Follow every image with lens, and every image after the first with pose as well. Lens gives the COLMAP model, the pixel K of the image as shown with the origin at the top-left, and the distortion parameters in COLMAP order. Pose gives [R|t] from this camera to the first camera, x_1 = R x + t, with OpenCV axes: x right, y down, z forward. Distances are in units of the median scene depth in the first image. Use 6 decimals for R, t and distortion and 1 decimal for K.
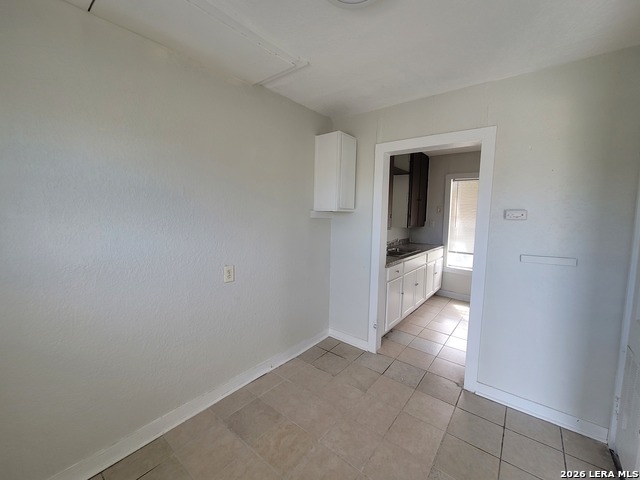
lens RADIAL K [[259.8, 0, 319.6], [0, 259.8, 236.8], [0, 0, 1]] dist [-0.002885, -0.000066]
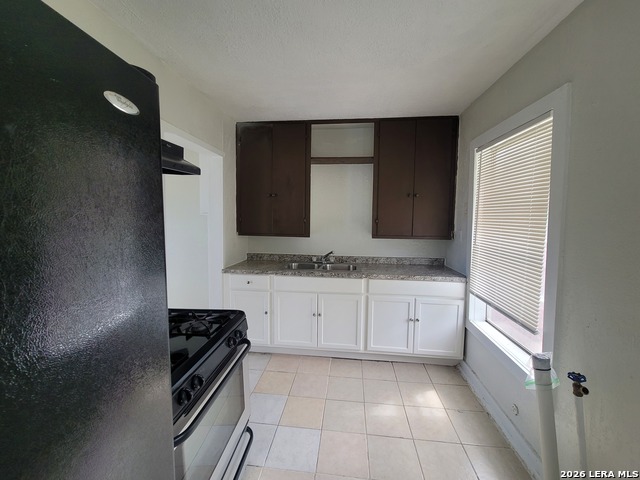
lens RADIAL K [[259.8, 0, 316.2], [0, 259.8, 237.3], [0, 0, 1]] dist [-0.002885, -0.000066]
pose [[0.535240, 0.058322, -0.842684, 0.797870], [-0.070796, 0.997201, 0.024050, -0.041911], [0.841728, 0.046786, 0.537871, 0.490498]]
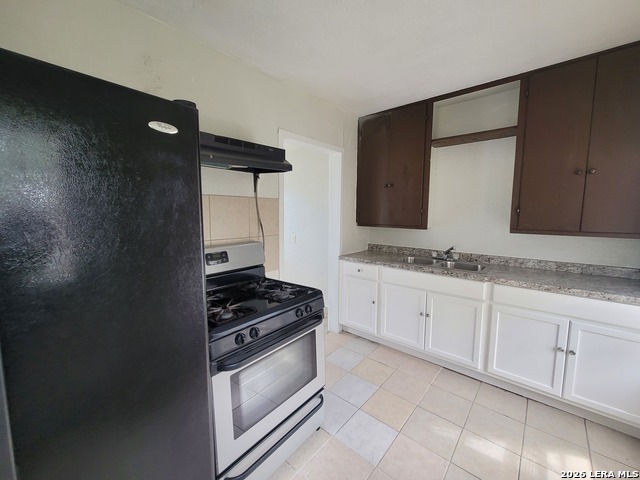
lens RADIAL K [[259.8, 0, 321.1], [0, 259.8, 237.9], [0, 0, 1]] dist [-0.002885, -0.000066]
pose [[-0.036805, 0.089897, -0.995271, 0.838212], [-0.080078, 0.992478, 0.092606, -0.041476], [0.996109, 0.083107, -0.029330, 0.610114]]
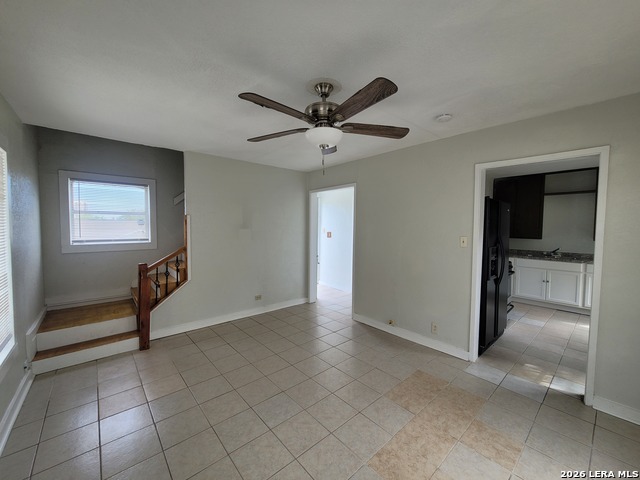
lens RADIAL K [[259.8, 0, 316.1], [0, 259.8, 234.9], [0, 0, 1]] dist [-0.002885, -0.000066]
pose [[-0.167322, 0.018040, -0.985737, 1.537896], [-0.097998, 0.994577, 0.034836, 0.014176], [0.981020, 0.102430, -0.164647, 0.033823]]
